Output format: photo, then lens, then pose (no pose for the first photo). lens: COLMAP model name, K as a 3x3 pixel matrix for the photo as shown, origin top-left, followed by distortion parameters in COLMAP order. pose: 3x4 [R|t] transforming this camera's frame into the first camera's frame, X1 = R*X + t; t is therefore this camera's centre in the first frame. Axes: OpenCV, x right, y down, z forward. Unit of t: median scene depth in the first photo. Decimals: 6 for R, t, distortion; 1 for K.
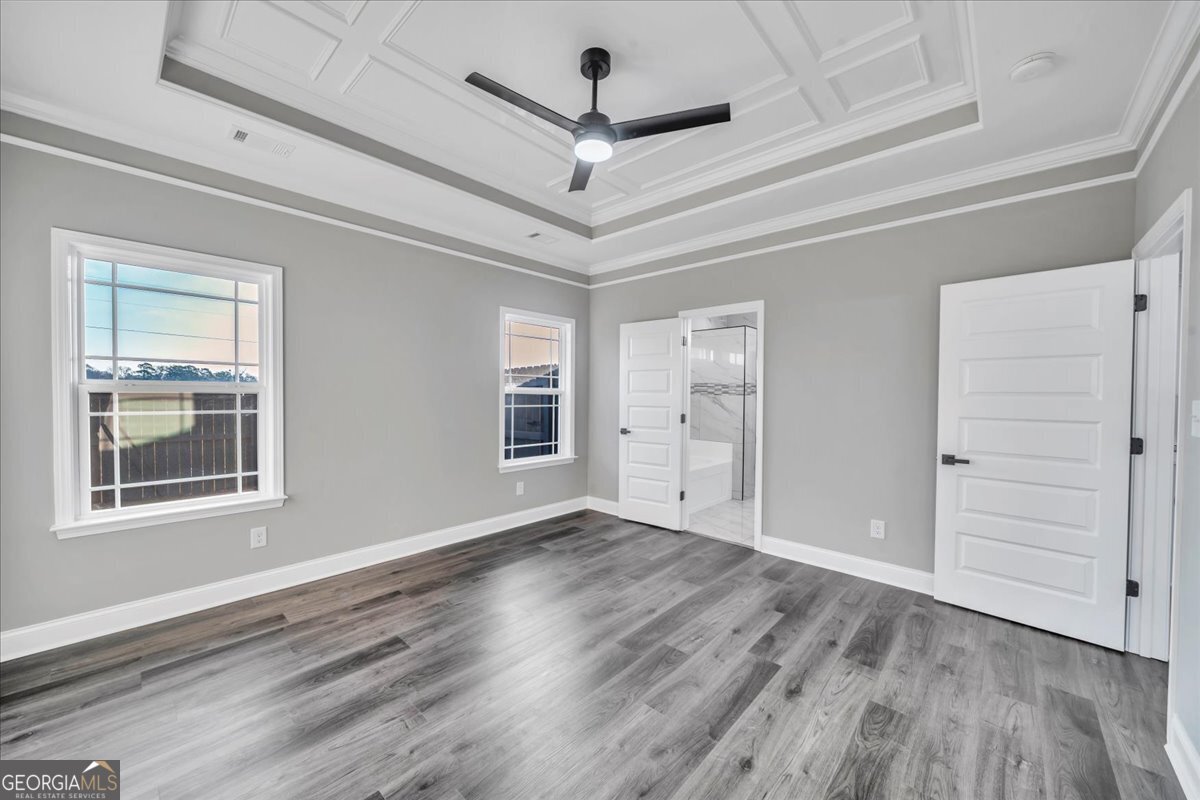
lens RADIAL K [[494.3, 0, 637.6], [0, 494.3, 402.2], [0, 0, 1]] dist [0.001745, 0.000336]
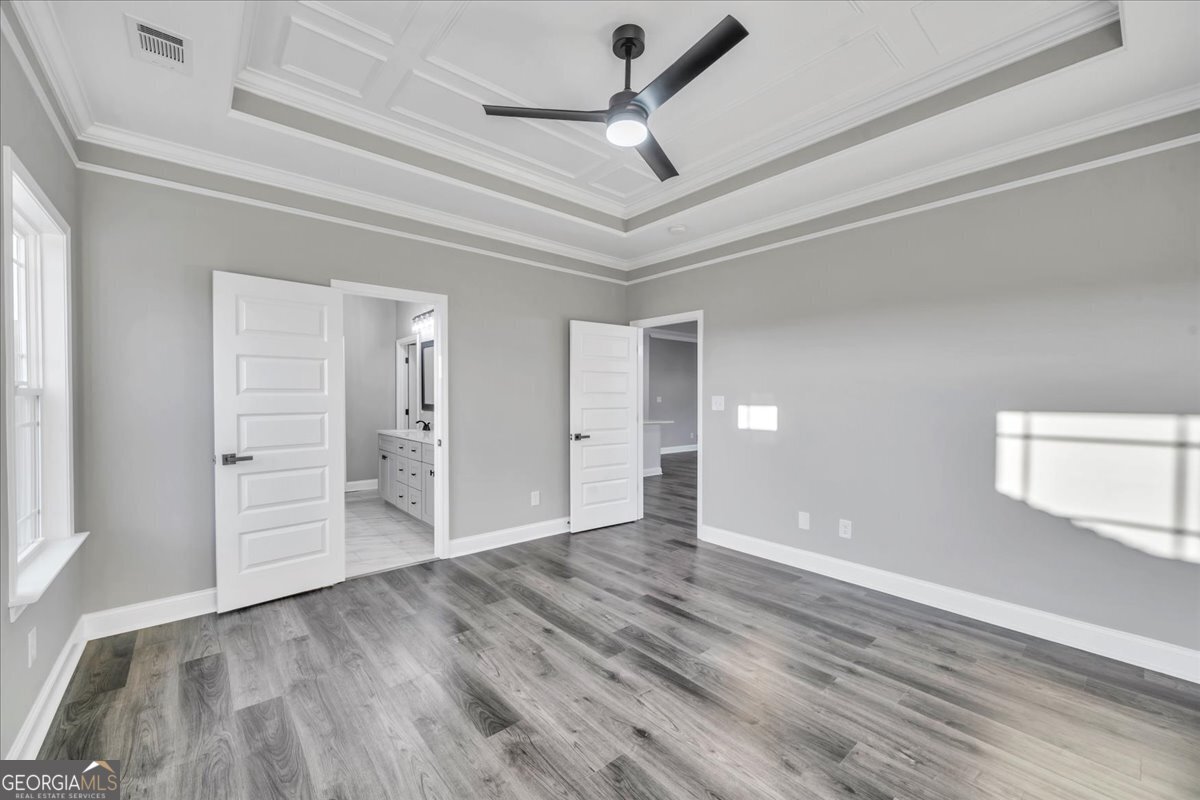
lens RADIAL K [[431.6, 0, 648.1], [0, 431.6, 400.2], [0, 0, 1]] dist [-0.000512, -0.000072]
pose [[0.113529, -0.020310, 0.993327, -0.639822], [0.013167, 0.999734, 0.018936, -0.017333], [-0.993447, 0.010929, 0.113766, 0.623699]]
